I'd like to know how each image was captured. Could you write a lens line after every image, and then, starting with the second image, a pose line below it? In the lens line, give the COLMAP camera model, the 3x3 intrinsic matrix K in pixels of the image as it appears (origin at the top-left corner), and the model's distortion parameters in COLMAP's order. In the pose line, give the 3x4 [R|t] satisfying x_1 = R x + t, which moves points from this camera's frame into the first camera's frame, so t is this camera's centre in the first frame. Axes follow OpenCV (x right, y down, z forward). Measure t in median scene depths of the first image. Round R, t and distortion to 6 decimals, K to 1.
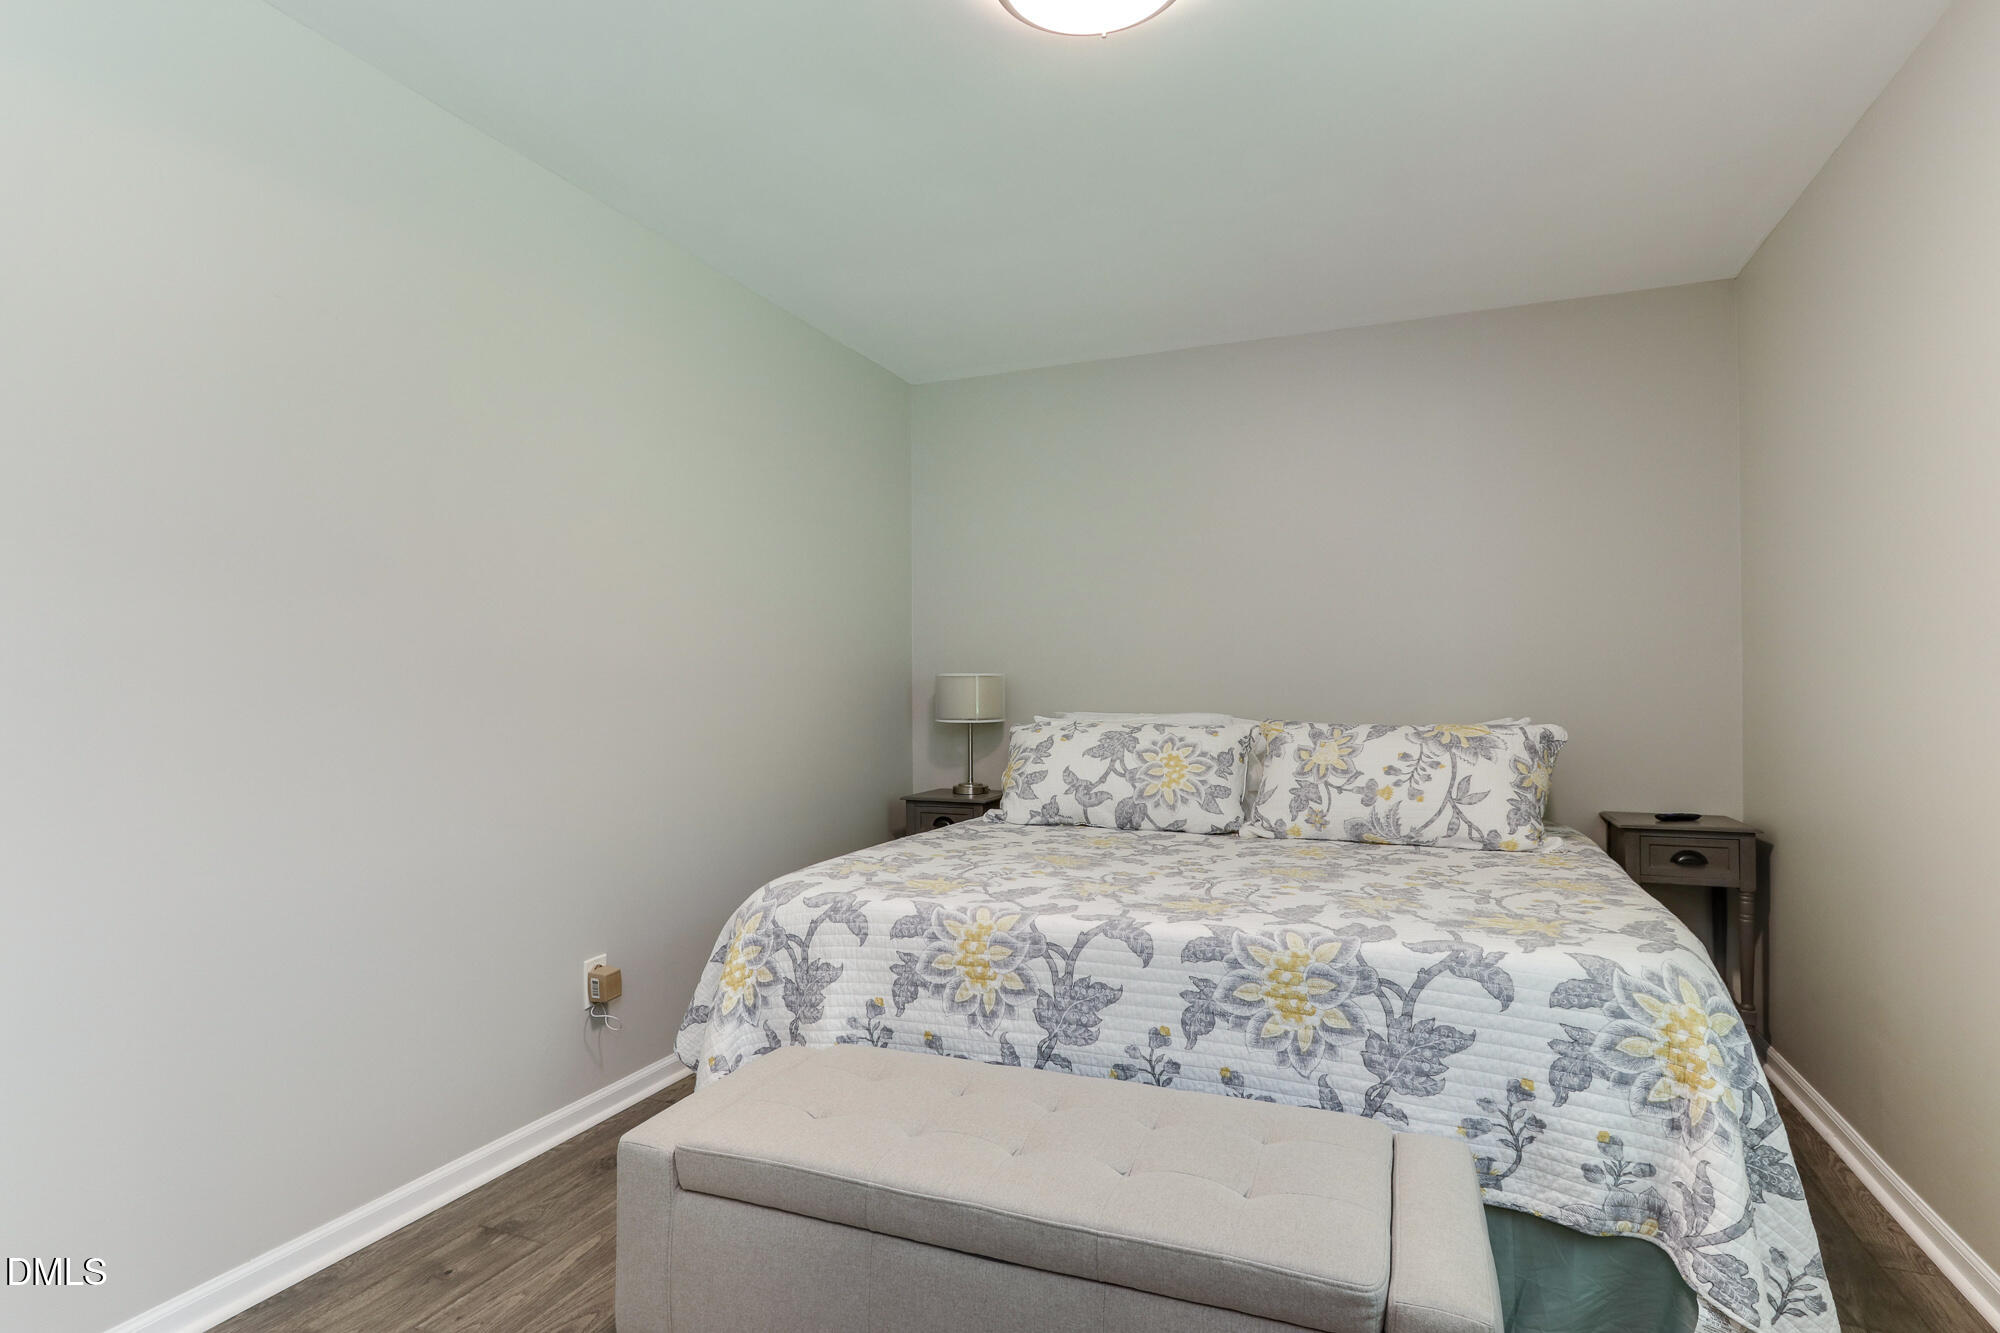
lens RADIAL K [[1039.1, 0, 965.5], [0, 1039.1, 681.9], [0, 0, 1]] dist [-0.003055, 0.003135]
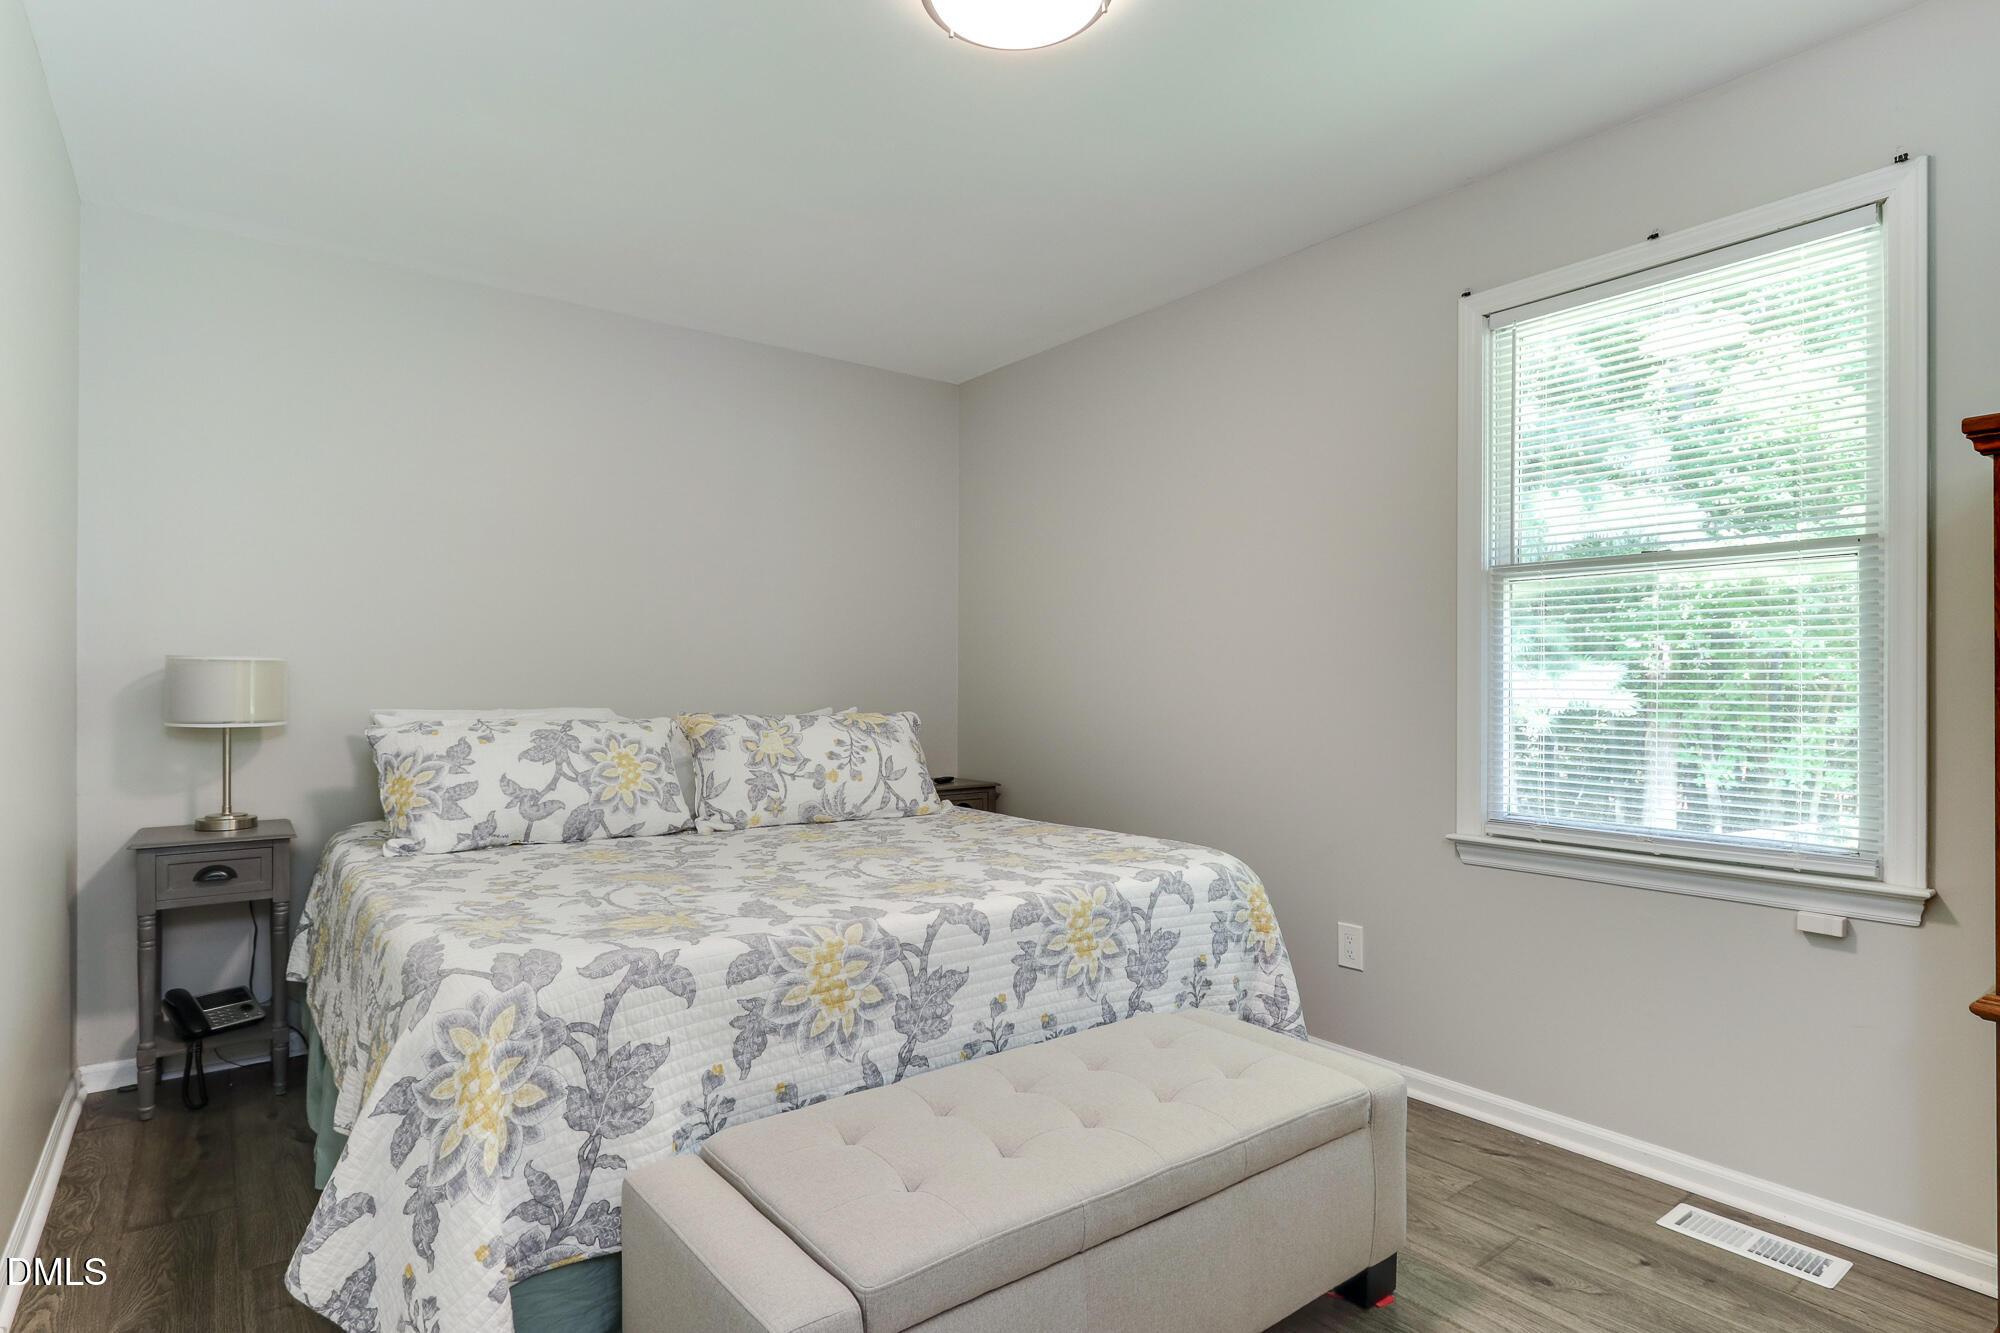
lens RADIAL K [[1039.1, 0, 993.6], [0, 1039.1, 676.6], [0, 0, 1]] dist [-0.003055, 0.003135]
pose [[0.499693, 0.012612, 0.866111, -0.673217], [-0.012962, 0.999891, -0.007082, 0.008869], [-0.866105, -0.007688, 0.499802, 0.421919]]
